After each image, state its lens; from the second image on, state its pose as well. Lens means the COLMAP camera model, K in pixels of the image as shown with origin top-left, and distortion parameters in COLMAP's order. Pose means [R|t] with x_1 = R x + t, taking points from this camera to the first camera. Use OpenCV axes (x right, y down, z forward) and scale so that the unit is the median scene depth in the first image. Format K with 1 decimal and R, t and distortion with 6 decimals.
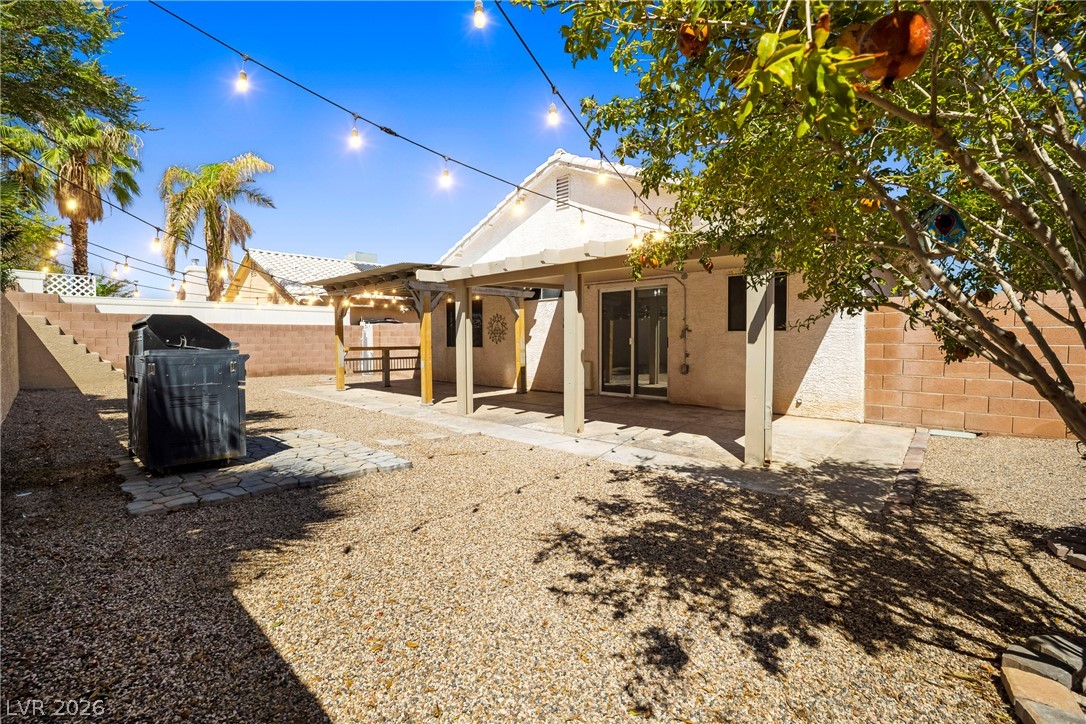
lens RADIAL K [[479.1, 0, 541.4], [0, 479.1, 359.1], [0, 0, 1]] dist [-0.001492, 0.001137]
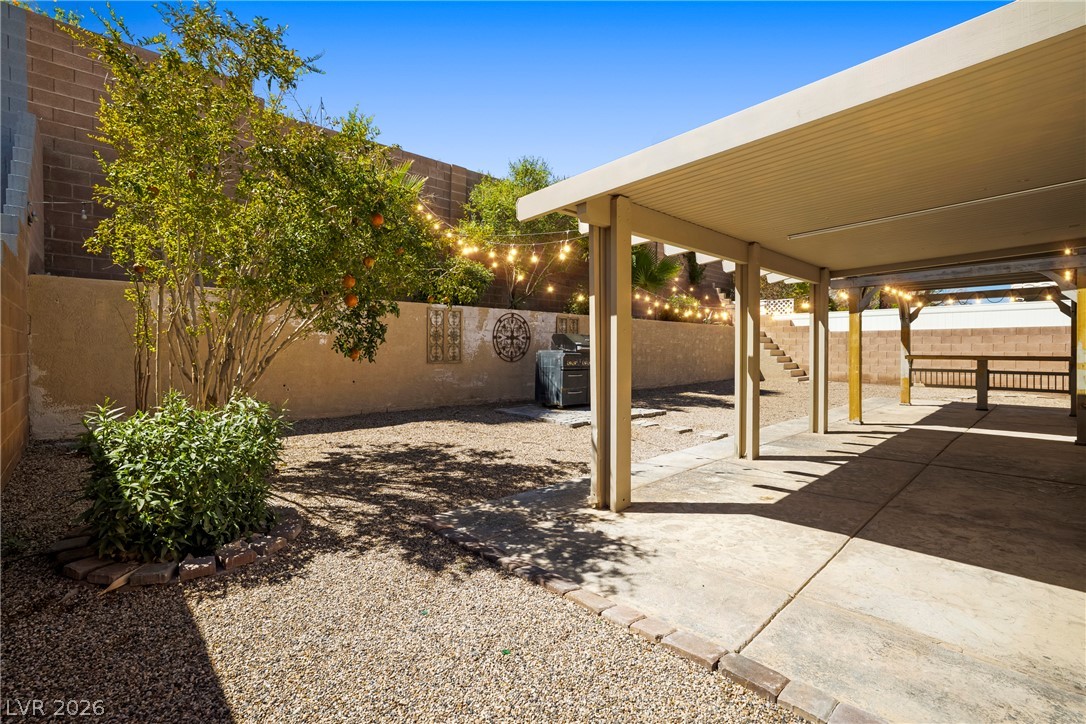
lens RADIAL K [[496.2, 0, 543.0], [0, 496.2, 358.2], [0, 0, 1]] dist [0.000147, 0.000029]
pose [[-0.106414, 0.026183, -0.993977, 1.670673], [-0.043404, 0.998578, 0.030950, -0.051956], [0.993374, 0.046436, -0.105126, 1.302957]]
